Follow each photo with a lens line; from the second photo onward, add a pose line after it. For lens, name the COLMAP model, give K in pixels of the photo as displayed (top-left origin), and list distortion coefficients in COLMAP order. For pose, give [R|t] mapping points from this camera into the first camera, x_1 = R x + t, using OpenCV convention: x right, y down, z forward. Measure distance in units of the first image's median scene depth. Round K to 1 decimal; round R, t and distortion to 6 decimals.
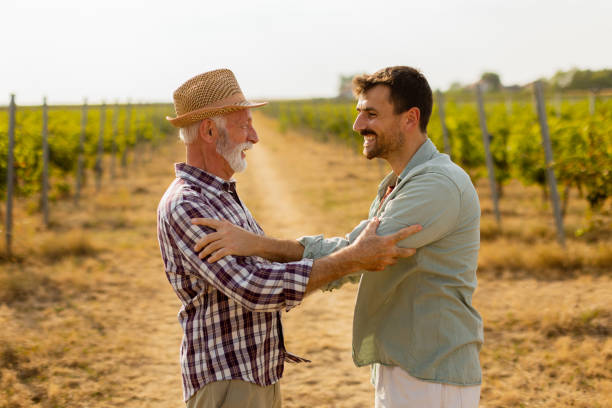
lens RADIAL K [[882.5, 0, 306.0], [0, 882.5, 204.0], [0, 0, 1]] dist [0.039370, -0.096111]
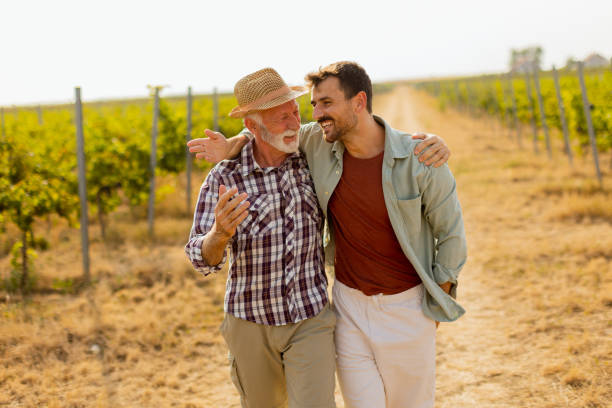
lens RADIAL K [[882.5, 0, 306.0], [0, 882.5, 204.0], [0, 0, 1]] dist [0.039370, -0.096111]
pose [[0.981038, -0.015853, -0.193166, 0.079089], [0.020053, 0.999603, 0.019807, 0.023577], [0.192775, -0.023305, 0.980966, -0.225346]]
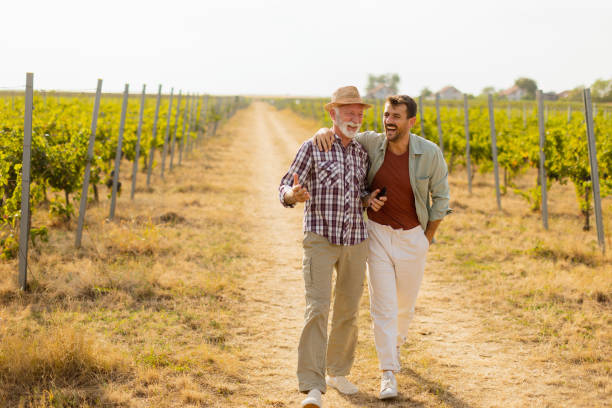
lens RADIAL K [[904.5, 0, 306.0], [0, 904.5, 204.0], [0, 0, 1]] dist [0.019692, 0.028280]
pose [[0.998635, 0.047486, -0.021743, -0.121764], [-0.047500, 0.998871, -0.000098, -0.055715], [0.021713, 0.001130, 0.999764, 0.522147]]
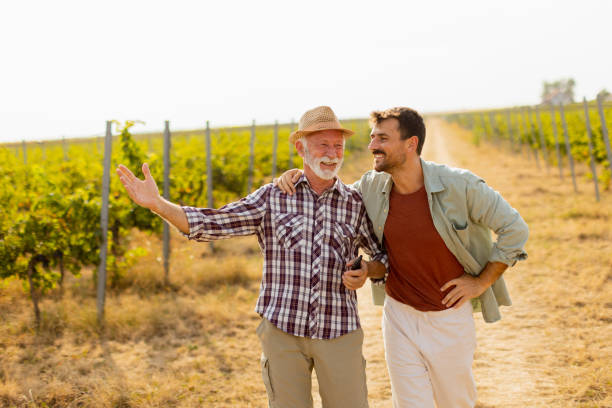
lens RADIAL K [[882.5, 0, 306.0], [0, 882.5, 204.0], [0, 0, 1]] dist [0.039370, -0.096111]
pose [[0.973980, -0.021453, -0.225617, 0.044093], [0.018101, 0.999693, -0.016914, -0.012644], [0.225911, 0.012390, 0.974069, 0.083472]]
